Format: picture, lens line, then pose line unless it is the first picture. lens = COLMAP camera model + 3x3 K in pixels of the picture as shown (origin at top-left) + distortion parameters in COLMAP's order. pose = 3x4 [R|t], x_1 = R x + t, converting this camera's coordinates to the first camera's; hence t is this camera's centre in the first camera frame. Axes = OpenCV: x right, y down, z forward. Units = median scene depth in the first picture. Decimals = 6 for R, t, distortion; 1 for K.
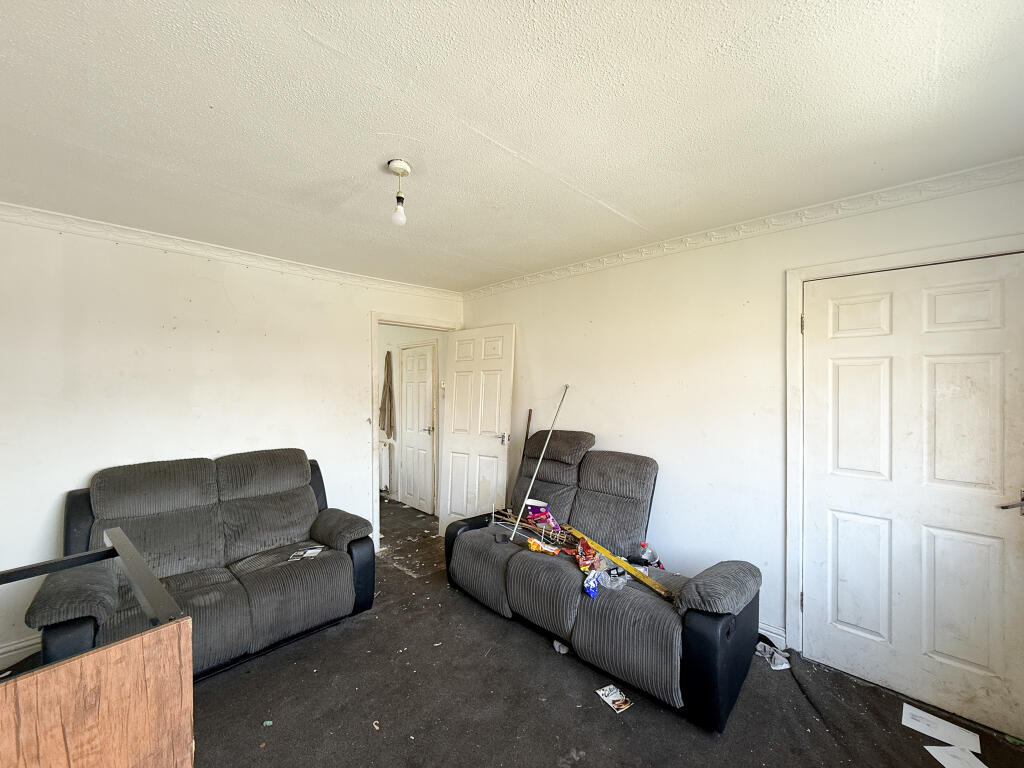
lens RADIAL K [[419.6, 0, 512.0], [0, 419.6, 384.0], [0, 0, 1]] dist [0.000233, 0.000194]
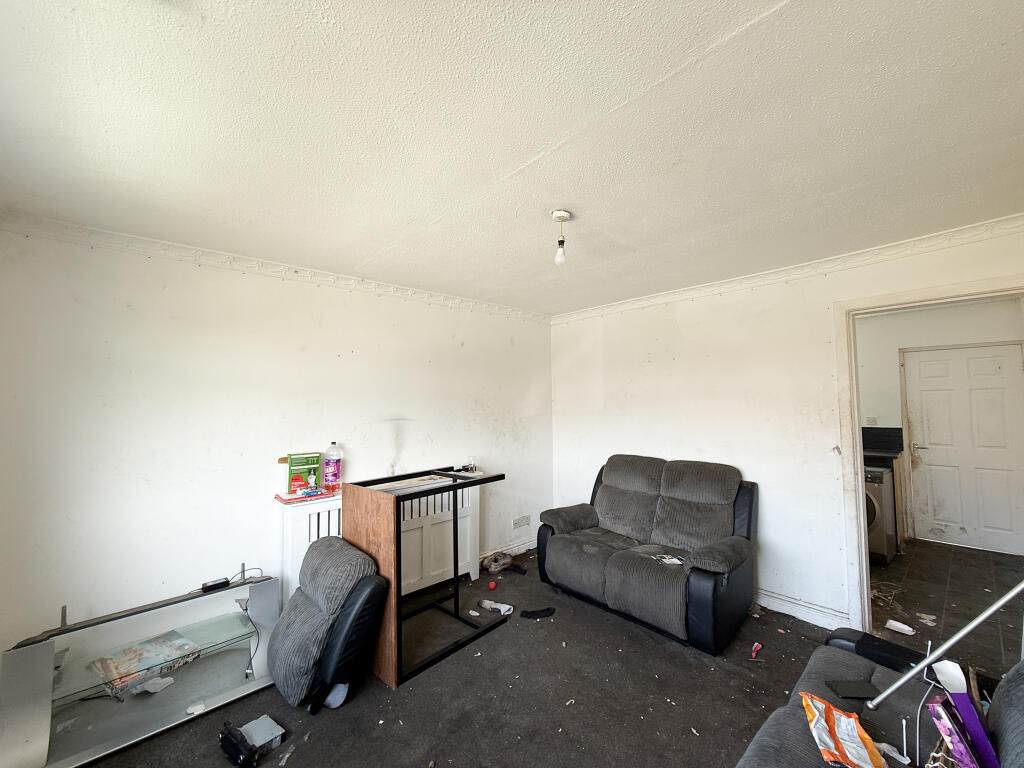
lens RADIAL K [[414.4, 0, 512.0], [0, 414.4, 384.0], [0, 0, 1]] dist [-0.000559, 0.000131]
pose [[-0.078647, -0.043117, -0.995970, 0.626037], [0.012122, 0.998949, -0.044204, -0.003744], [0.996829, -0.015550, -0.078042, 0.695180]]
